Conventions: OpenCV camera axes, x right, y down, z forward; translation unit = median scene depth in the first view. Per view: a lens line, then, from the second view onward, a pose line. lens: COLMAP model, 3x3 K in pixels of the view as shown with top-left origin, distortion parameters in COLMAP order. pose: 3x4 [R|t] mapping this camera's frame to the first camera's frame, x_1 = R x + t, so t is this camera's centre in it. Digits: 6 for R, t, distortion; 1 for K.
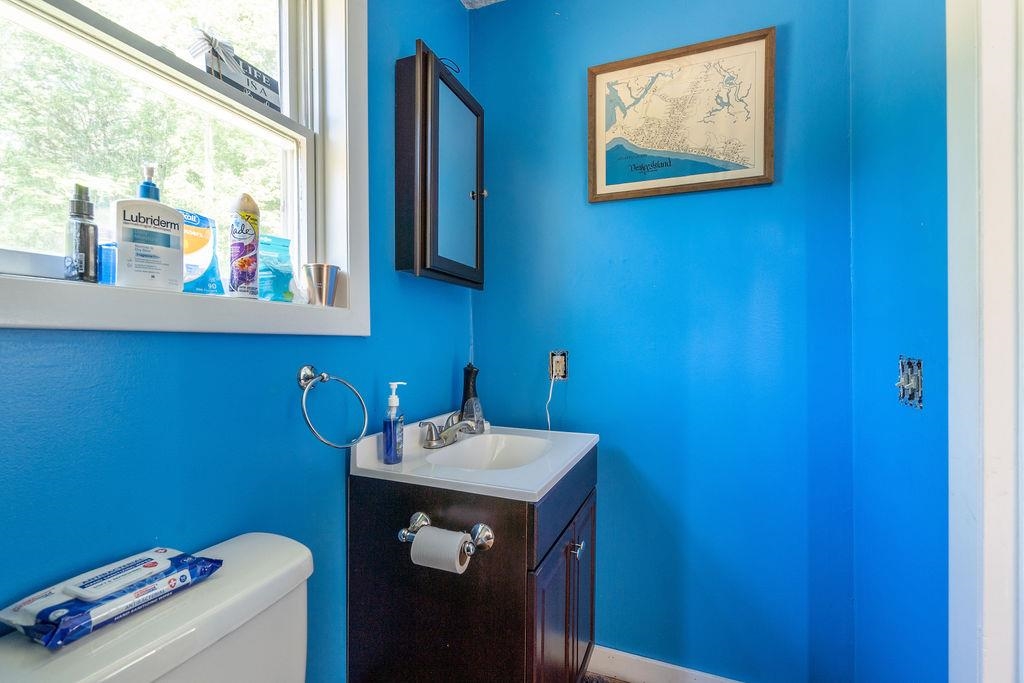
lens RADIAL K [[463.0, 0, 512.0], [0, 463.0, 341.5], [0, 0, 1]] dist [-0.003648, 0.000052]
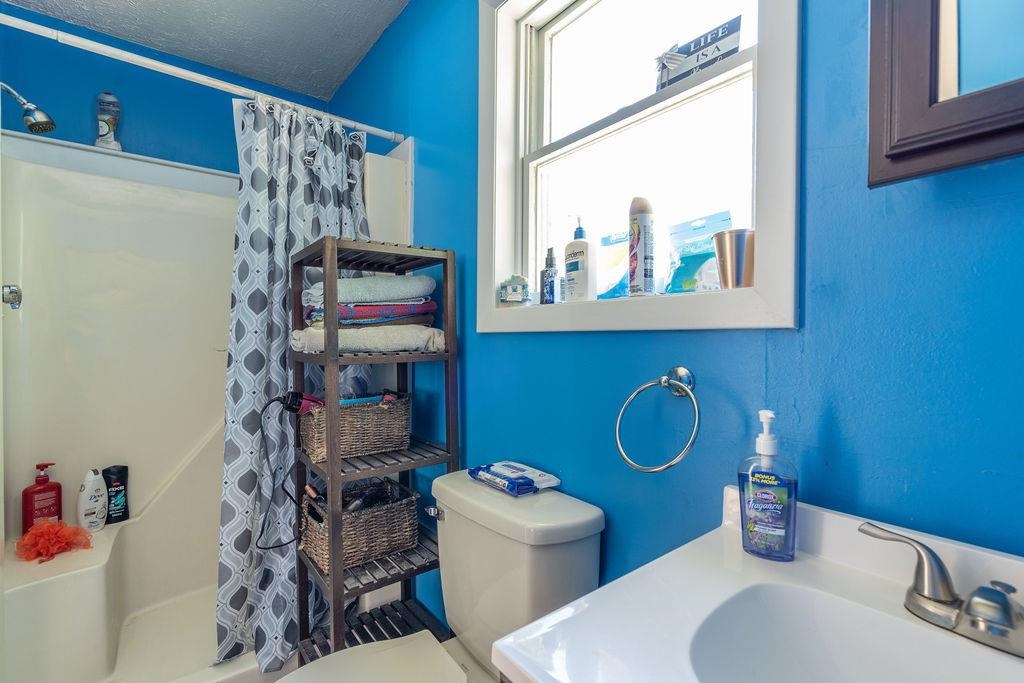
lens RADIAL K [[463.0, 0, 512.0], [0, 463.0, 341.5], [0, 0, 1]] dist [-0.003648, 0.000052]
pose [[-0.502151, 0.003356, -0.864773, 0.423209], [0.001103, 0.999994, 0.003241, 0.003305], [0.864779, 0.000674, -0.502152, 1.155066]]
